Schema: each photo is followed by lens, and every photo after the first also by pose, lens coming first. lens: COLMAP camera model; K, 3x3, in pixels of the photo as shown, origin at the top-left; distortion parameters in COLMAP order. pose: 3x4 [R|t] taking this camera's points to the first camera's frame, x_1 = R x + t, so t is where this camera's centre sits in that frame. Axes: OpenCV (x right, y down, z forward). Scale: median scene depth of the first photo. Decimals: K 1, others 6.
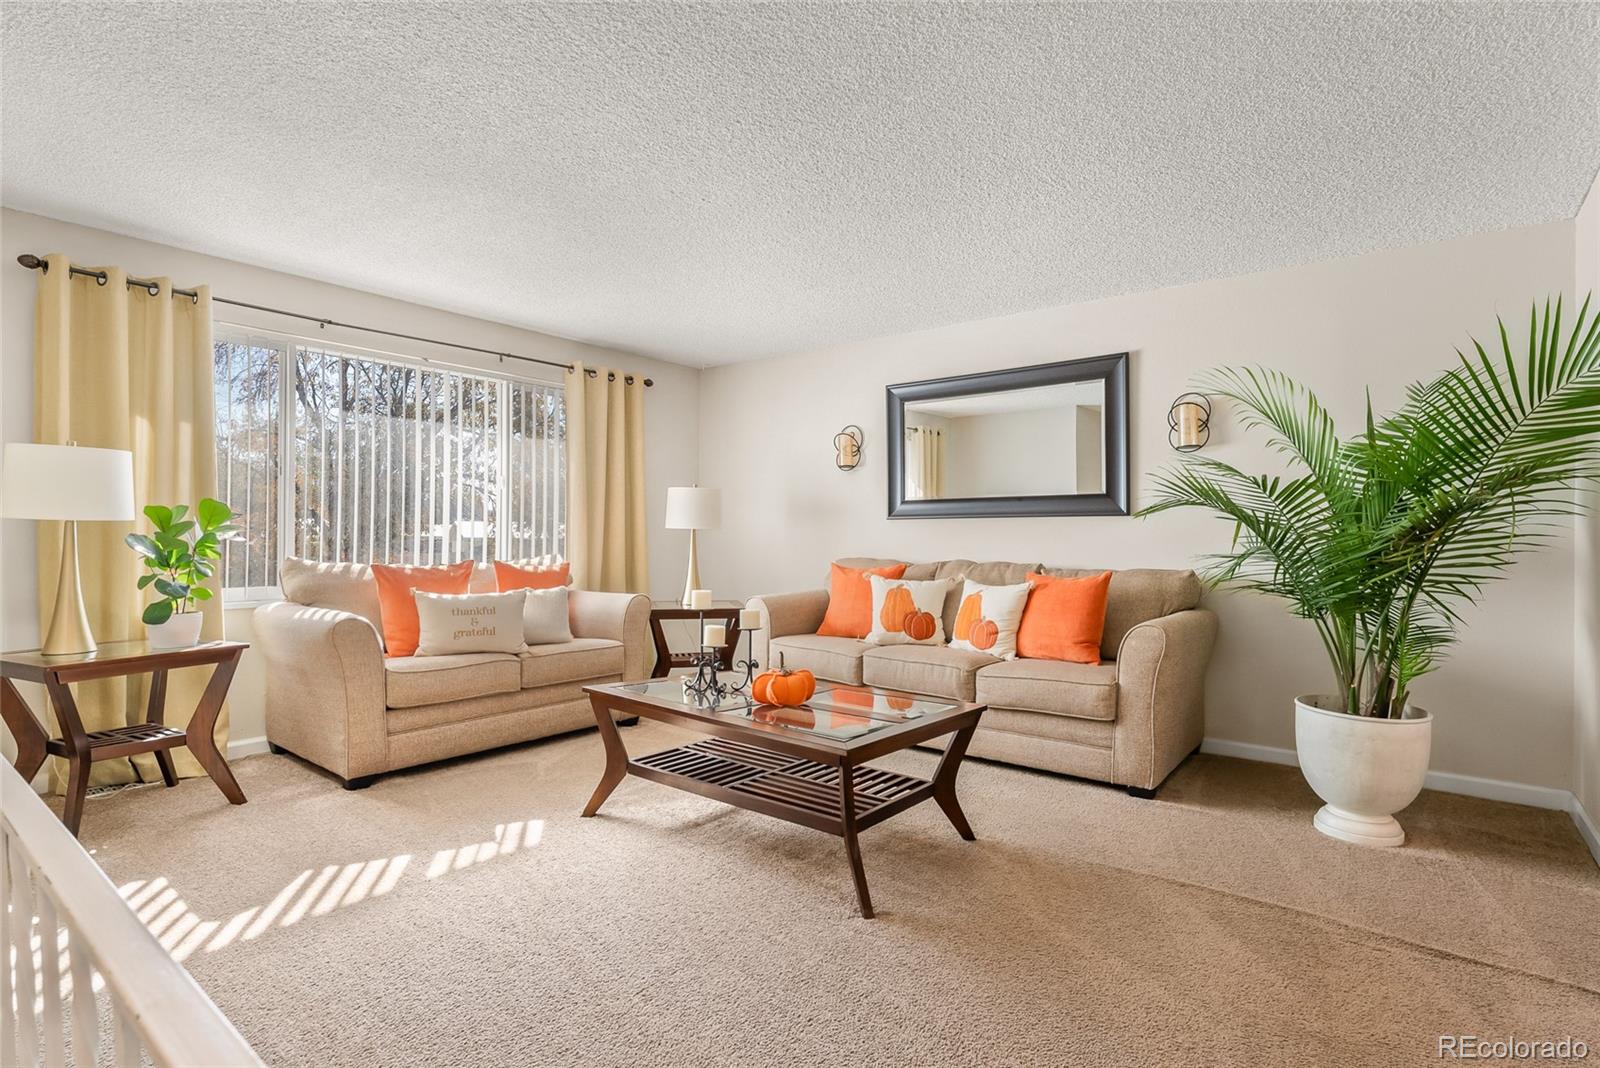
lens RADIAL K [[784.1, 0, 814.7], [0, 784.1, 532.8], [0, 0, 1]] dist [0.001420, -0.001548]
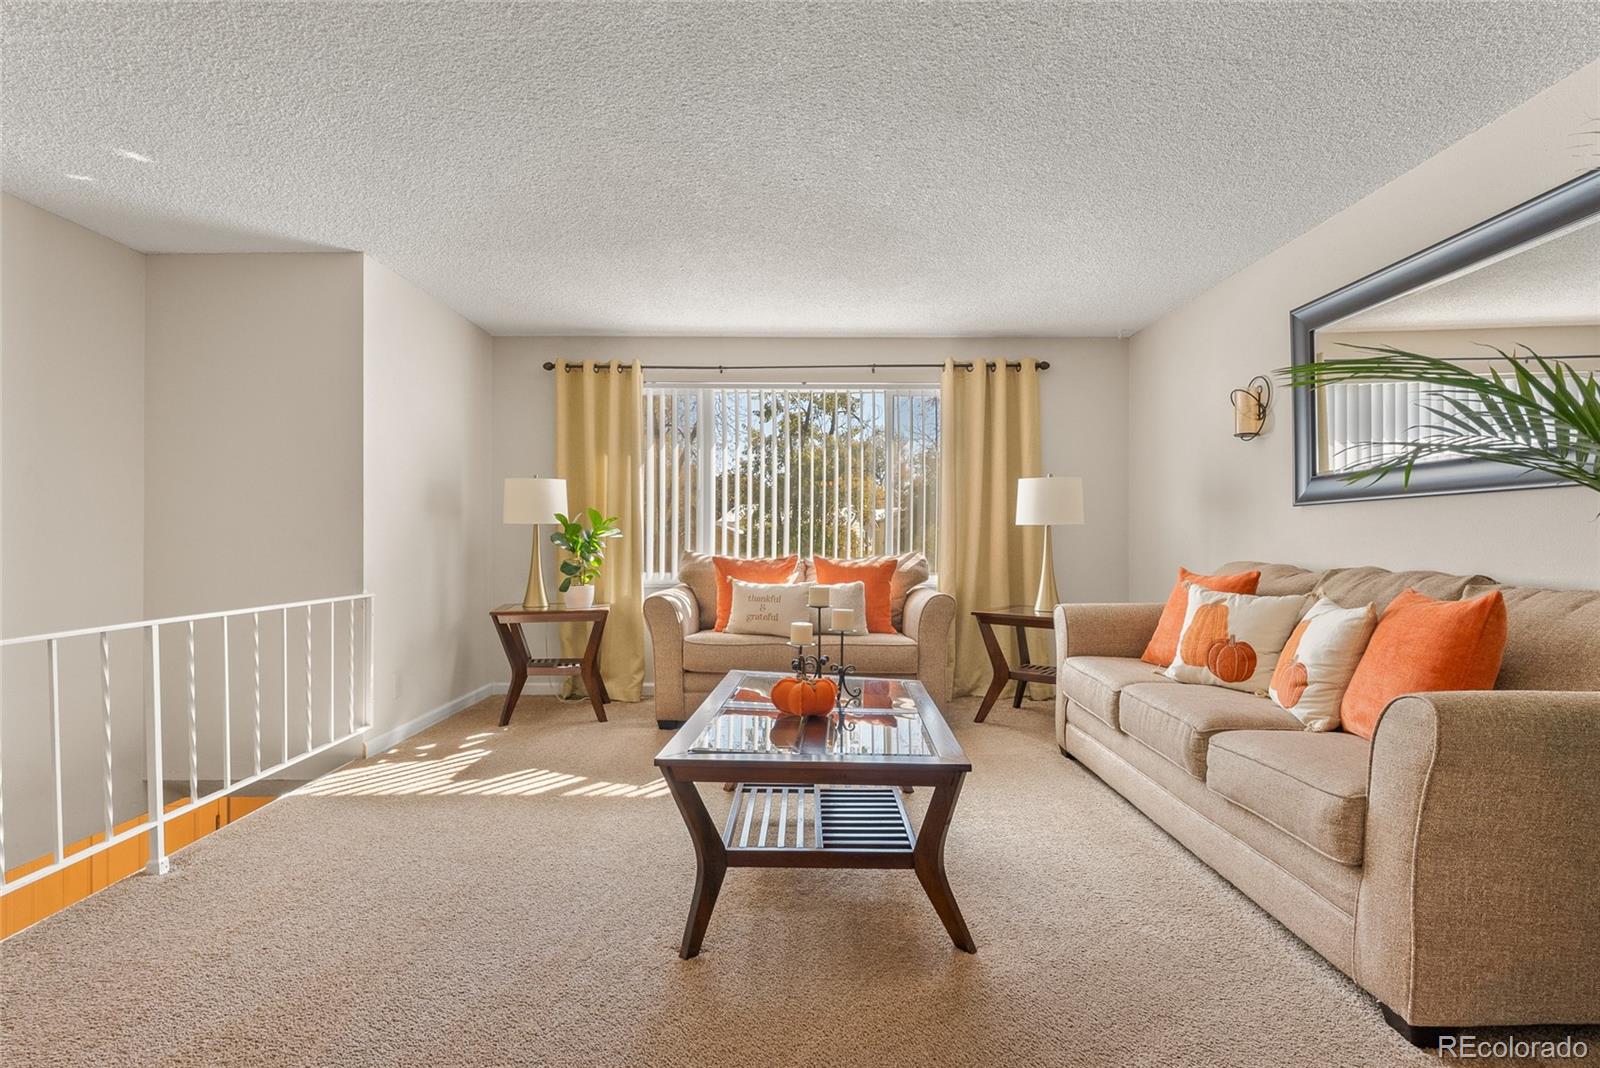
lens RADIAL K [[784.1, 0, 803.0], [0, 784.1, 539.1], [0, 0, 1]] dist [0.001420, -0.001548]
pose [[0.618304, -0.004545, -0.785926, 0.494453], [0.003796, 0.999989, -0.002797, 0.016168], [0.785930, -0.001254, 0.618314, 0.332714]]
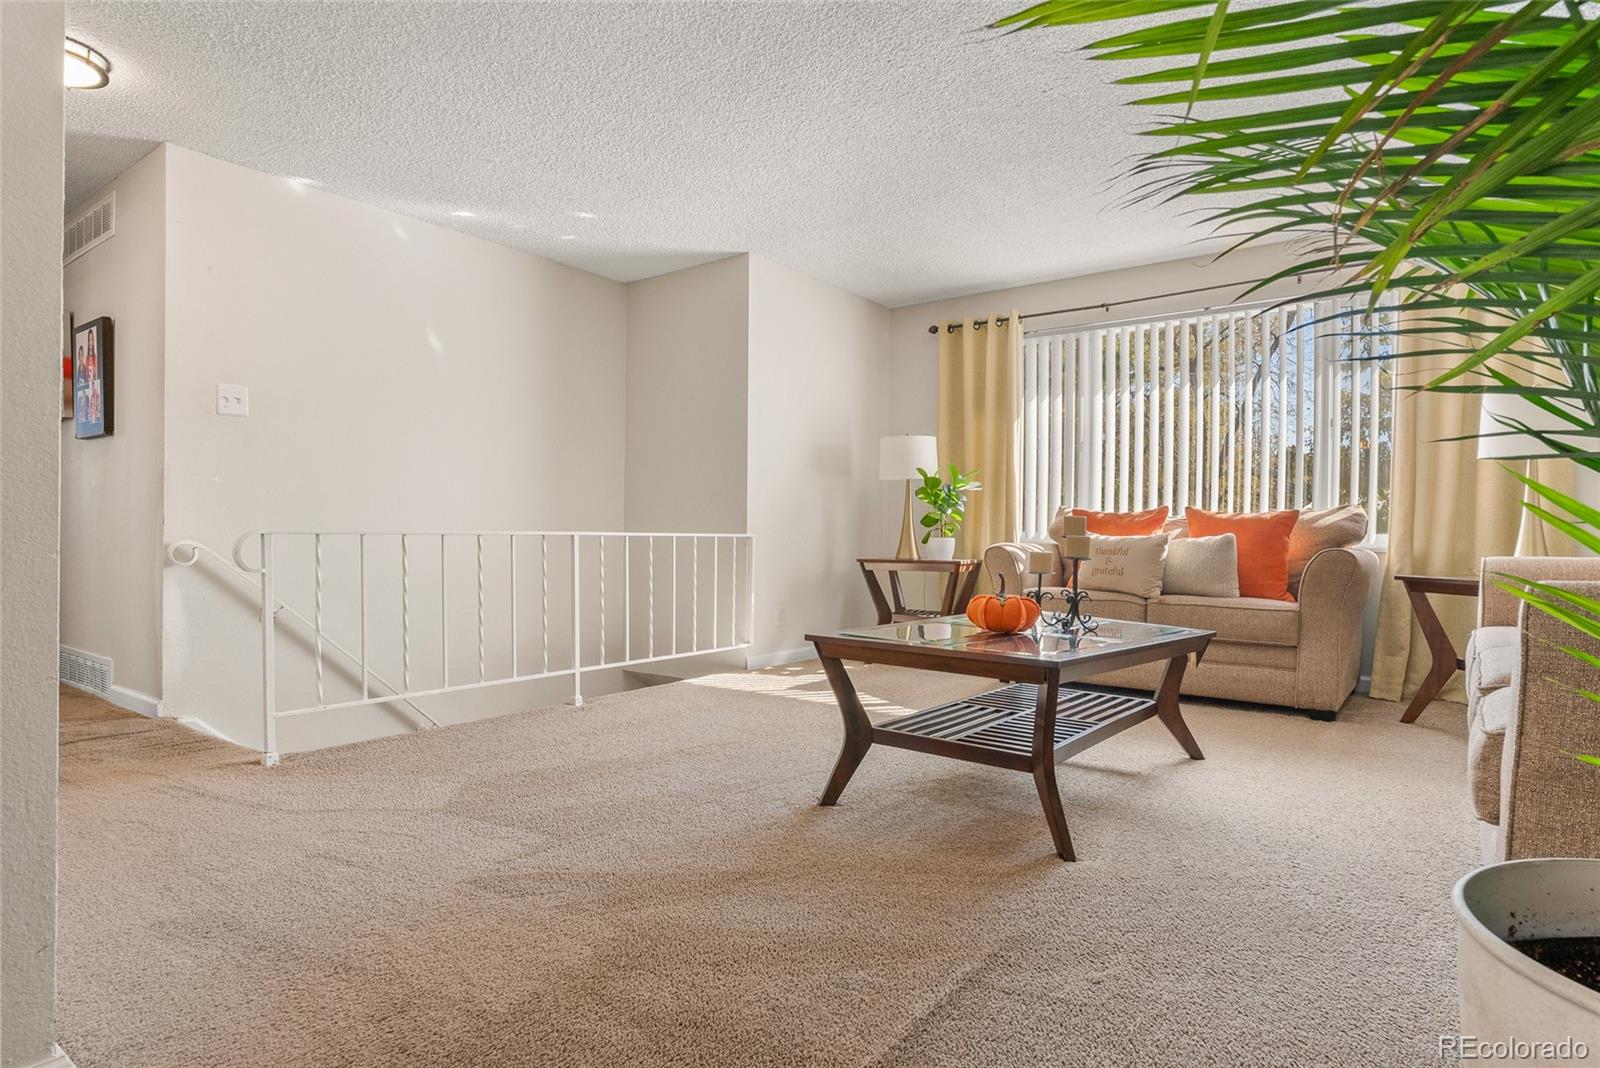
lens RADIAL K [[882.3, 0, 803.2], [0, 882.3, 533.3], [0, 0, 1]] dist [0.009177, 0.000966]
pose [[0.017942, -0.007535, -0.999811, 0.718789], [-0.007522, 0.999942, -0.007671, 0.086806], [0.999811, 0.007658, 0.017884, 0.564405]]
